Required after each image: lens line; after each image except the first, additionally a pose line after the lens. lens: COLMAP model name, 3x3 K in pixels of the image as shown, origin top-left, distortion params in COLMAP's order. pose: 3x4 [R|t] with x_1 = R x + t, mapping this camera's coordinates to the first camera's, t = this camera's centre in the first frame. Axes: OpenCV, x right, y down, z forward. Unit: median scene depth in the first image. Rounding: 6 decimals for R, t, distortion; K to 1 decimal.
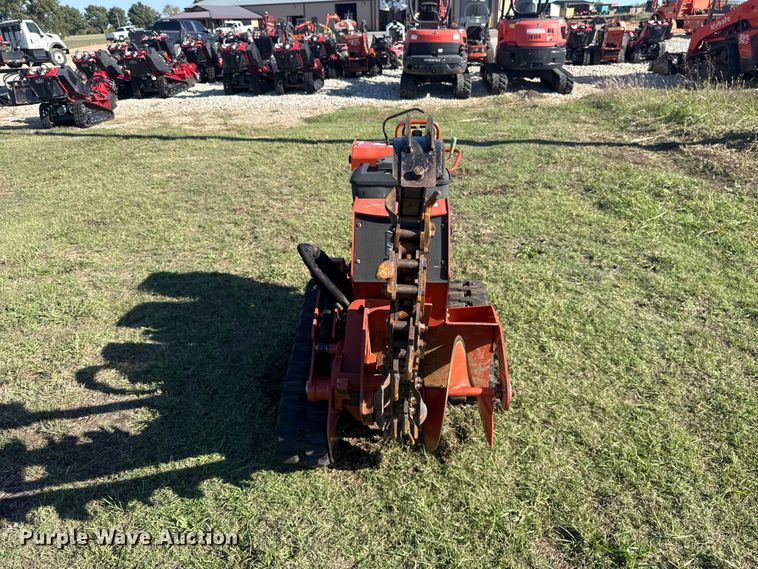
lens RADIAL K [[535.9, 0, 379.0], [0, 535.9, 284.5], [0, 0, 1]] dist [0.042706, -0.044393]
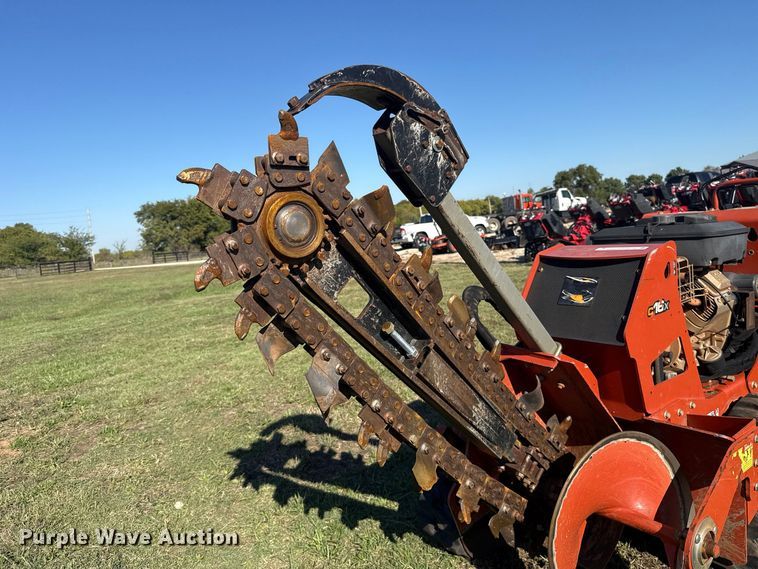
lens RADIAL K [[535.9, 0, 379.0], [0, 535.9, 284.5], [0, 0, 1]] dist [0.042706, -0.044393]
pose [[0.635102, 0.038942, -0.771446, 0.082122], [-0.247974, 0.956143, -0.155882, 0.019284], [0.731542, 0.290299, 0.616905, 0.053485]]
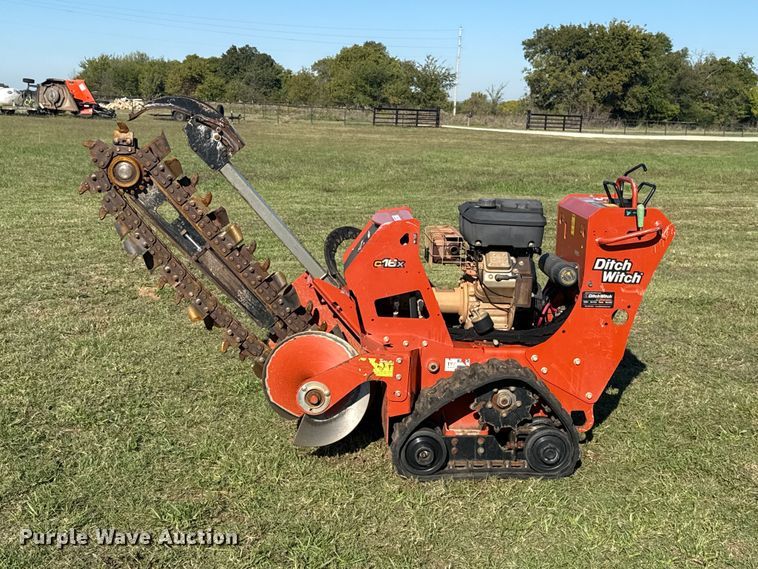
lens RADIAL K [[934.3, 0, 380.3], [0, 934.3, 305.7], [0, 0, 1]] dist [0.089367, -0.032609]
pose [[0.103876, 0.238198, -0.965646, 0.344374], [-0.448524, 0.877786, 0.168277, -0.054631], [0.887714, 0.415635, 0.198019, 0.128042]]
